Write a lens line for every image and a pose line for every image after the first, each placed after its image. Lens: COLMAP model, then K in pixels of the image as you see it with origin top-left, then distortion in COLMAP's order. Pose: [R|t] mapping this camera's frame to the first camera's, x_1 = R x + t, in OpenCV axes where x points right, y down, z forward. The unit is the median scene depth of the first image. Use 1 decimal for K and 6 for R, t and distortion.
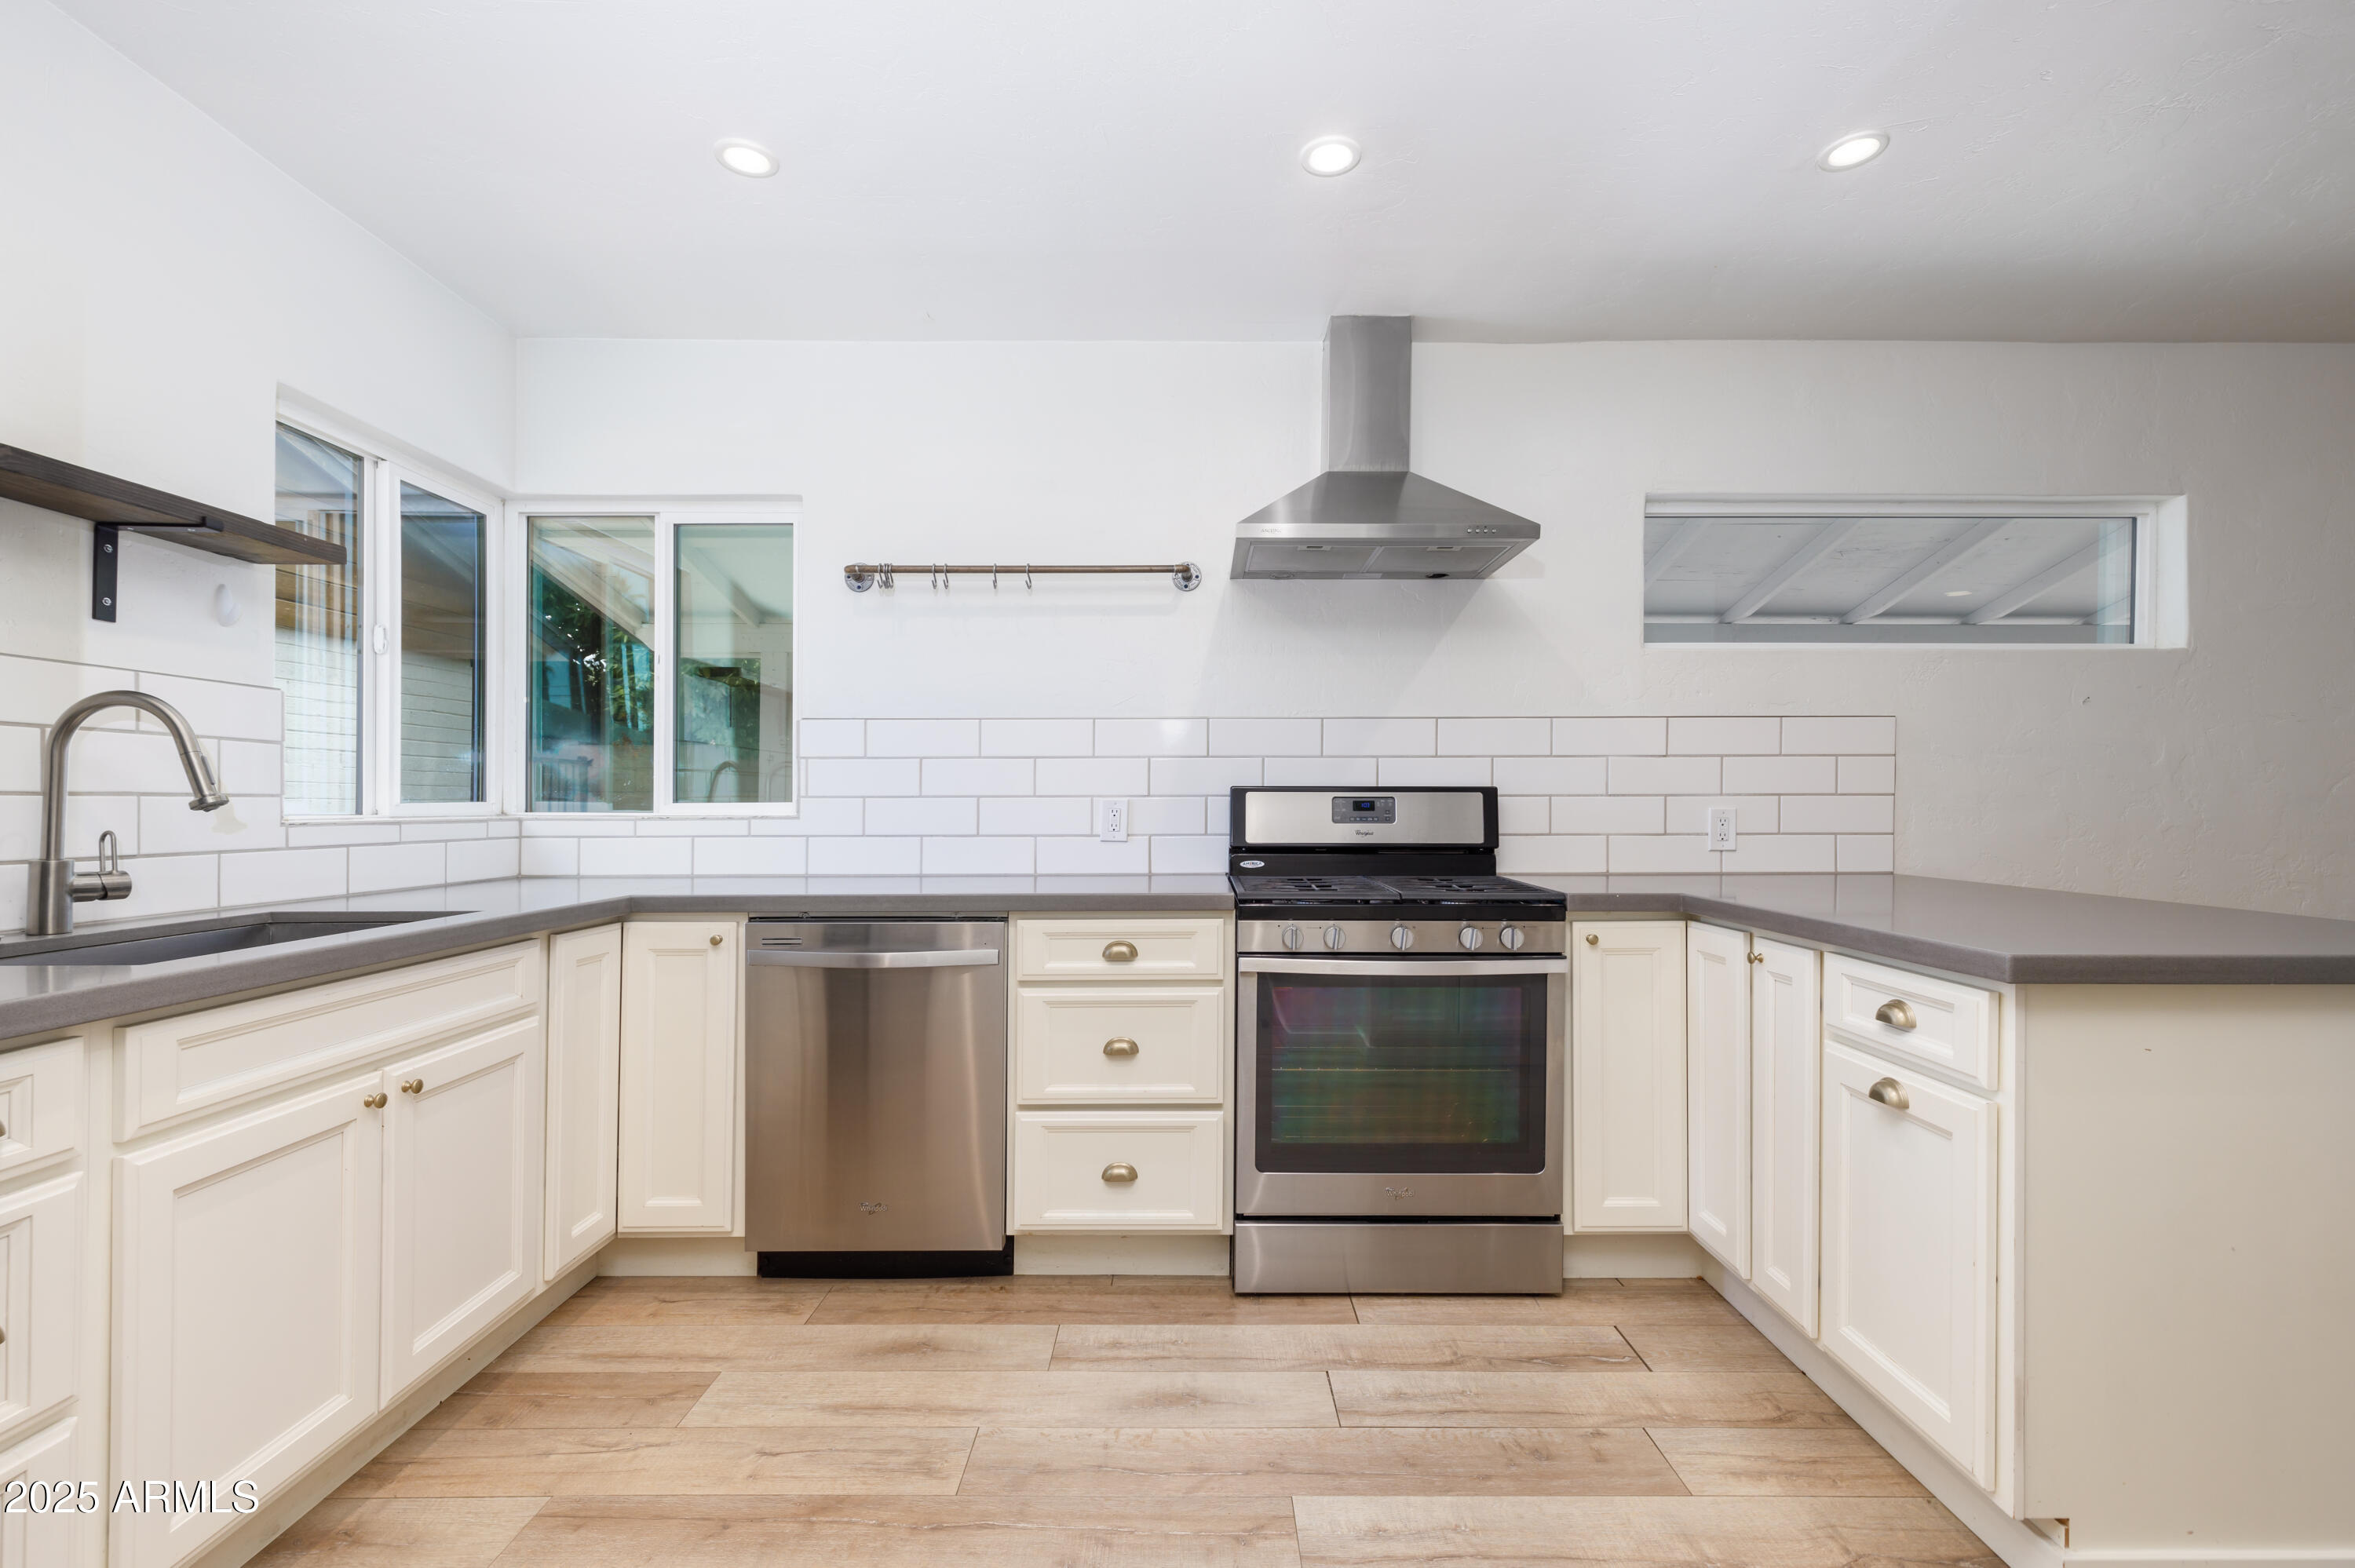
lens RADIAL K [[1080.0, 0, 1182.1], [0, 1080.0, 801.4], [0, 0, 1]] dist [0.000189, -0.000011]
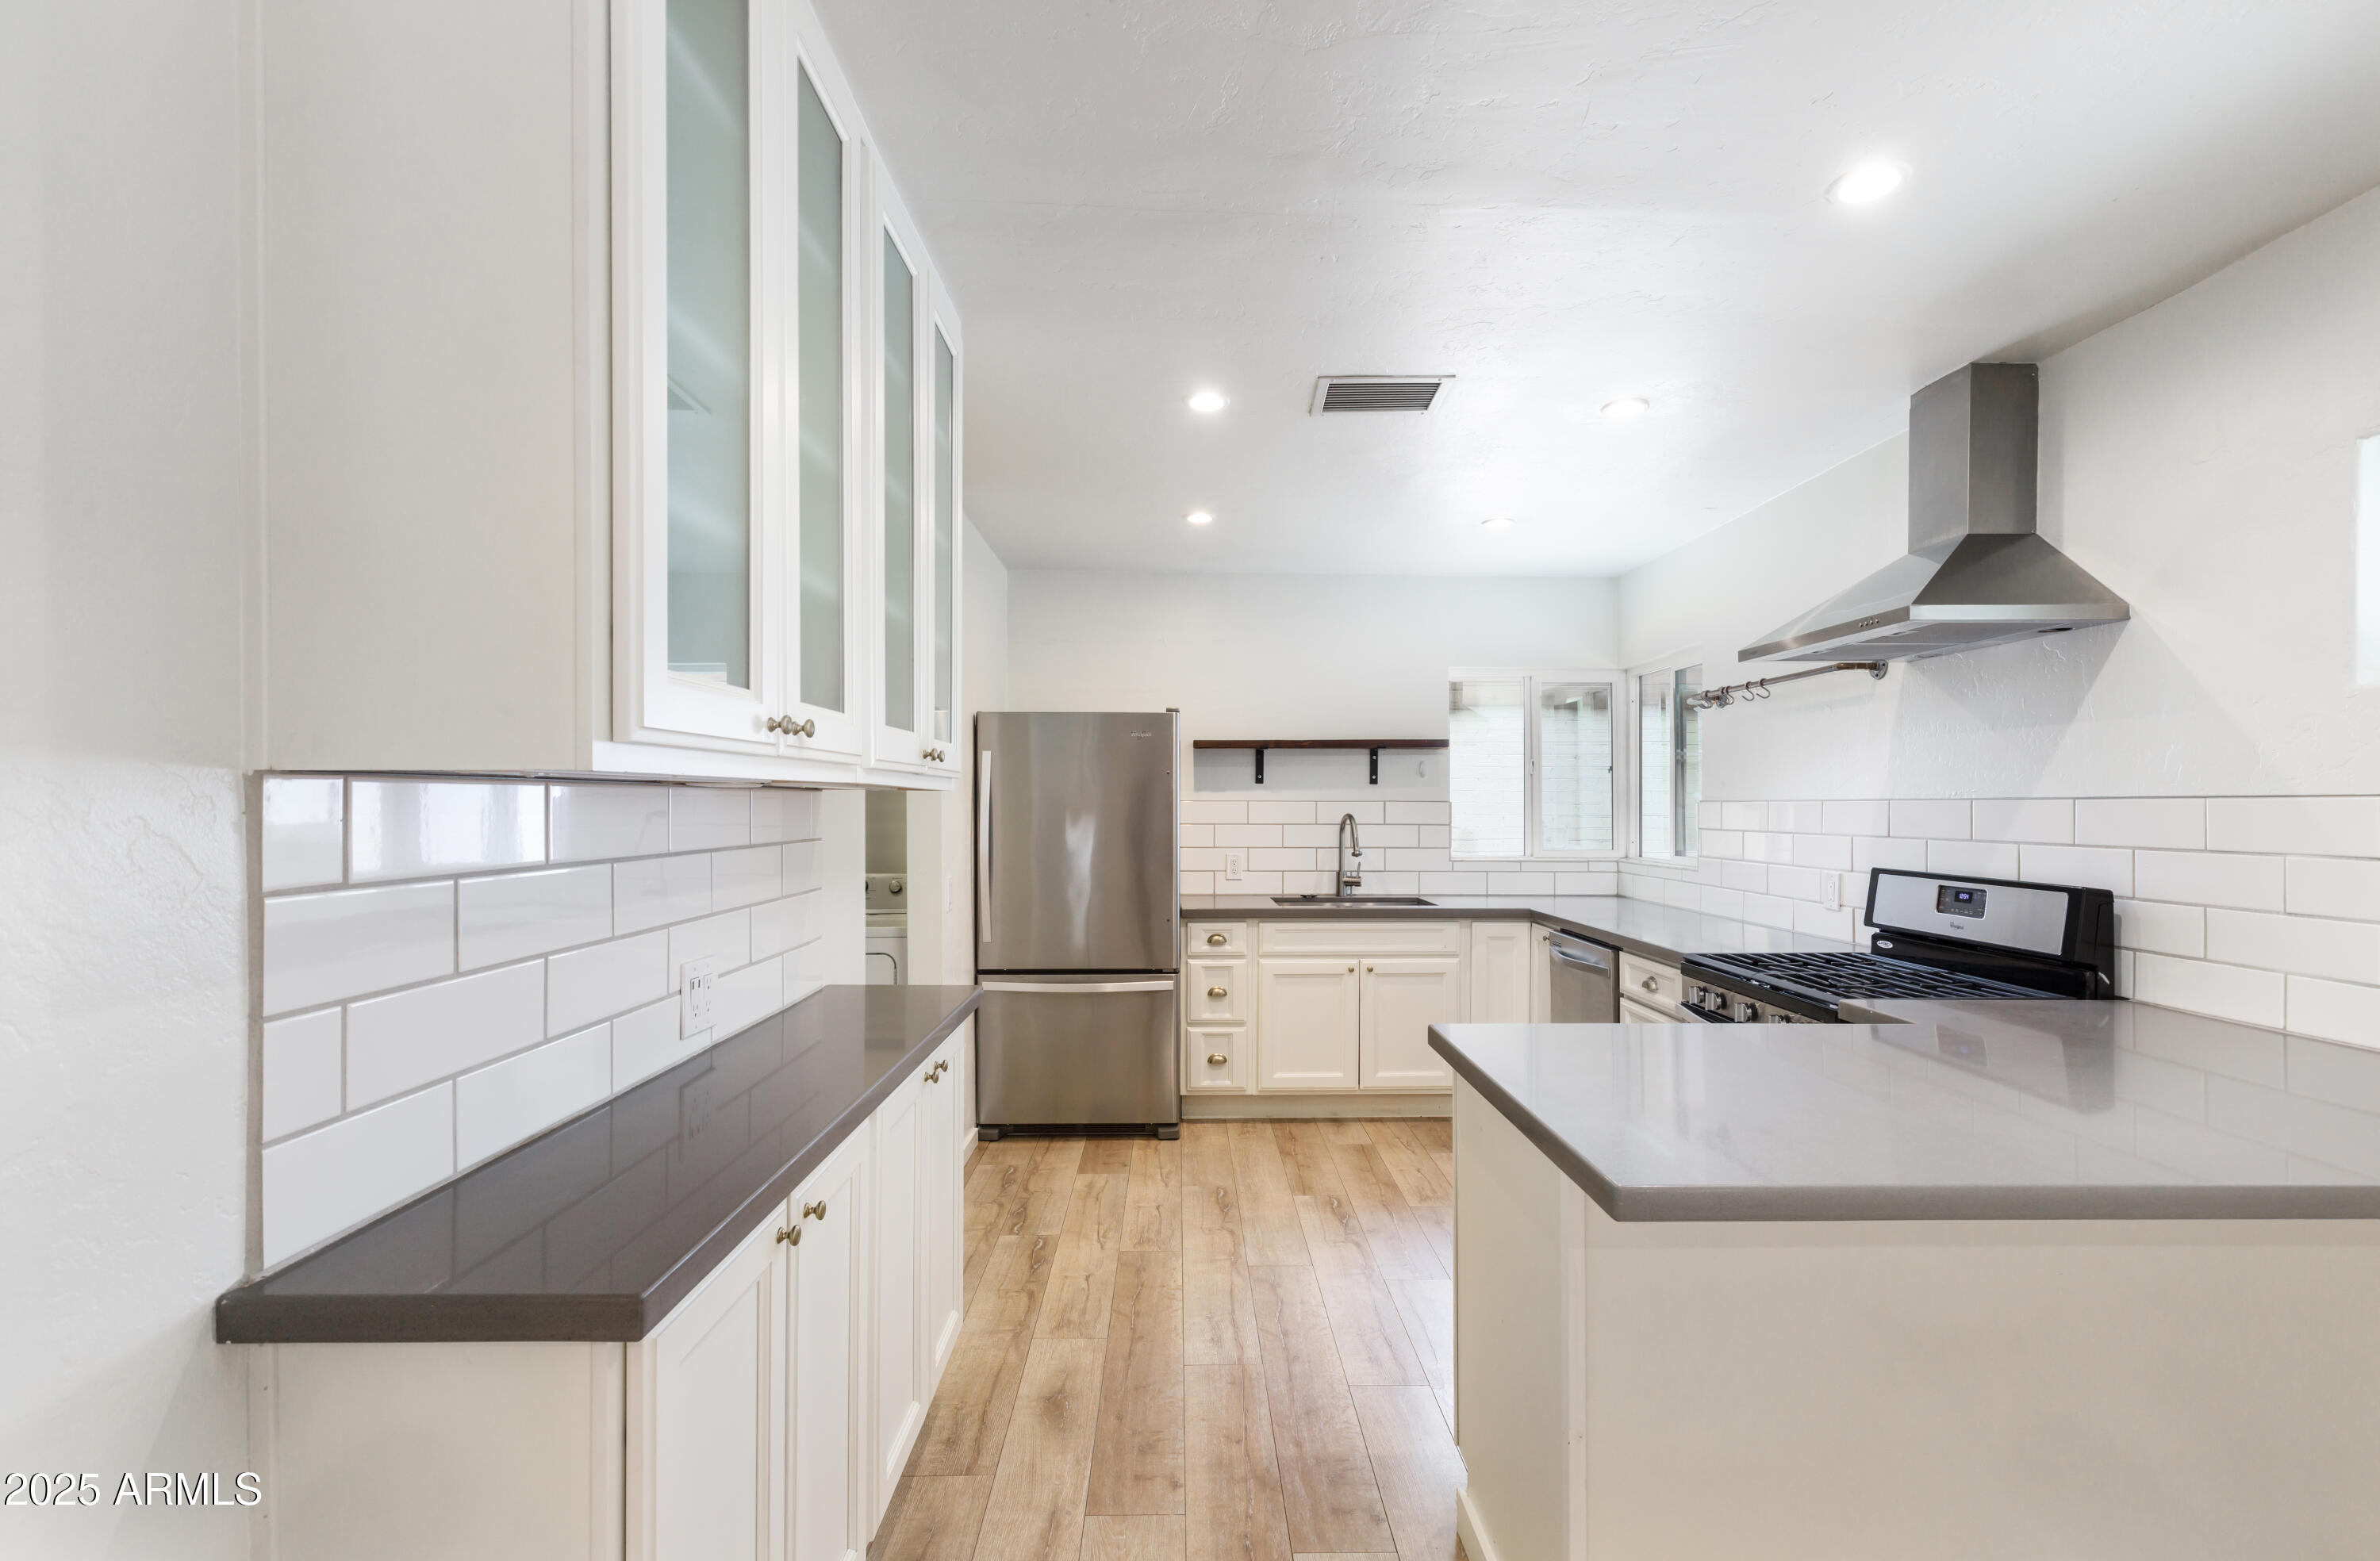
lens RADIAL K [[1100.0, 0, 1192.3], [0, 1100.0, 790.0], [0, 0, 1]] dist [-0.000410, -0.000079]
pose [[-0.003860, -0.010405, -0.999938, 1.218844], [0.000563, 0.999946, -0.010407, -0.085406], [0.999992, -0.000603, -0.003854, 0.380076]]
